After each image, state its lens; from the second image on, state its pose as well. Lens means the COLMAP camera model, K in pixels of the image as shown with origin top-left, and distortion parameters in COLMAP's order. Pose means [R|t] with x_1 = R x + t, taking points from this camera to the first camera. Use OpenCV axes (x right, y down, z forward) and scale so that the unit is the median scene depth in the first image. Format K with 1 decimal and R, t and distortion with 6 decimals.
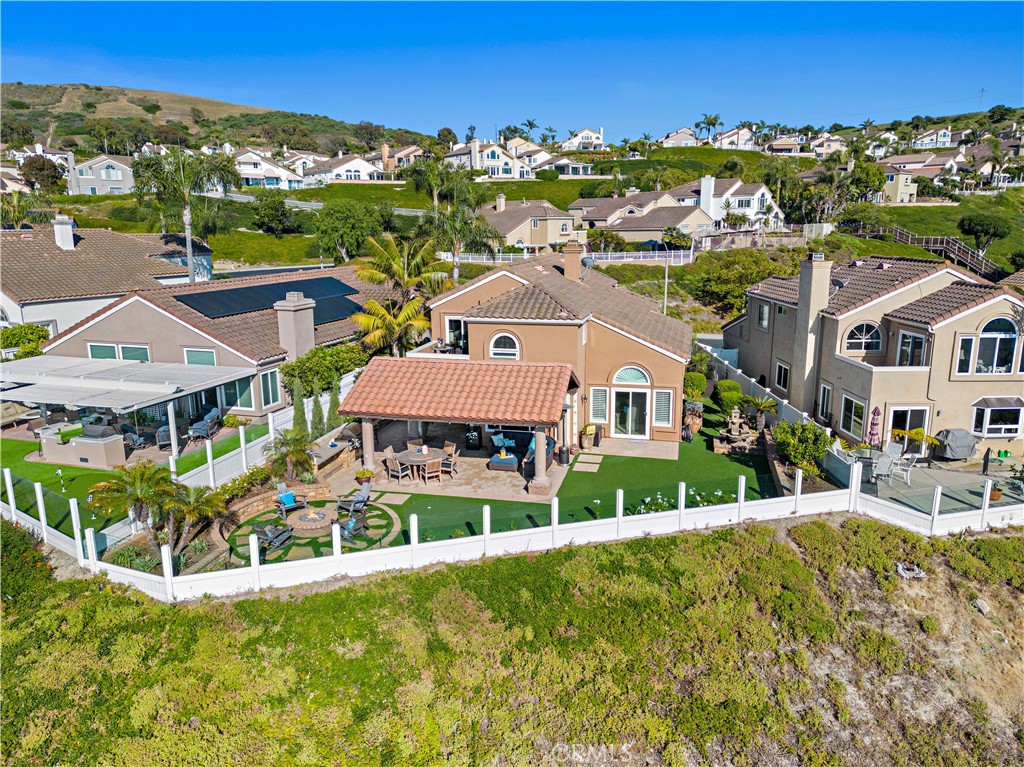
lens RADIAL K [[735.7, 0, 515.5], [0, 735.7, 378.8], [0, 0, 1]] dist [0.073349, -0.072283]
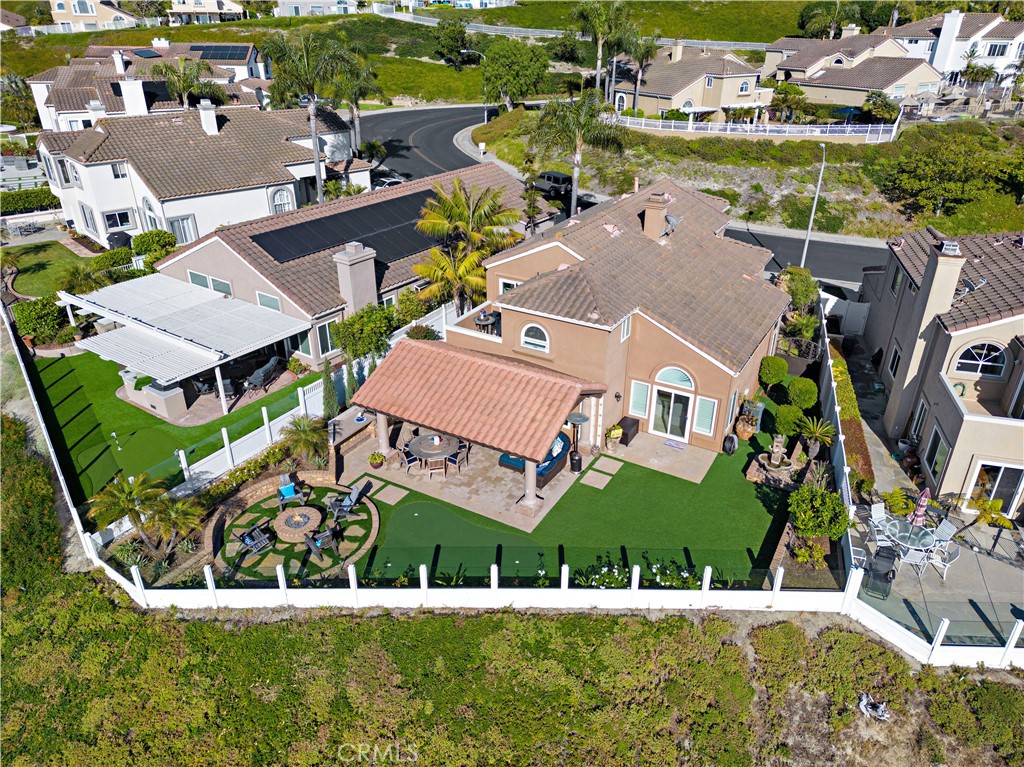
lens RADIAL K [[721.4, 0, 515.3], [0, 721.4, 380.5], [0, 0, 1]] dist [0.070414, -0.065575]
pose [[0.957553, 0.141506, -0.251135, 0.186394], [-0.070893, 0.960062, 0.270657, -0.221646], [0.279404, -0.241364, 0.929342, 0.101608]]
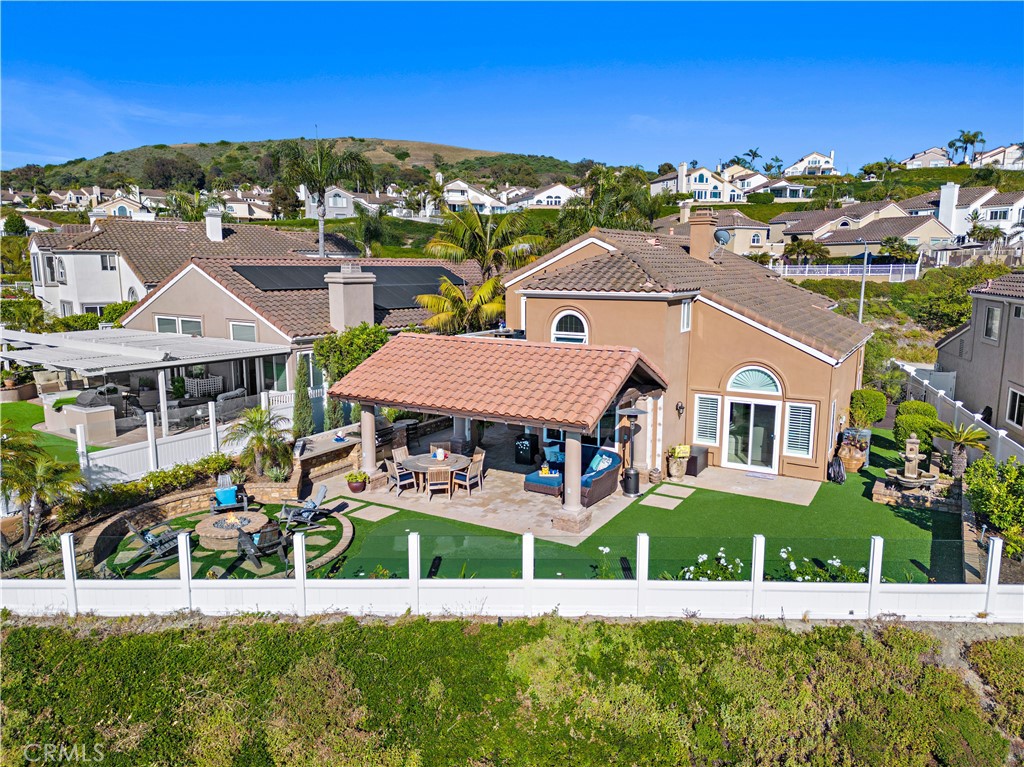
lens RADIAL K [[721.4, 0, 515.3], [0, 721.4, 380.5], [0, 0, 1]] dist [0.070414, -0.065575]
pose [[0.955418, 0.057184, -0.289666, 0.135516], [-0.070718, 0.996830, -0.036464, 0.035657], [0.286662, 0.055323, 0.956433, 0.261196]]
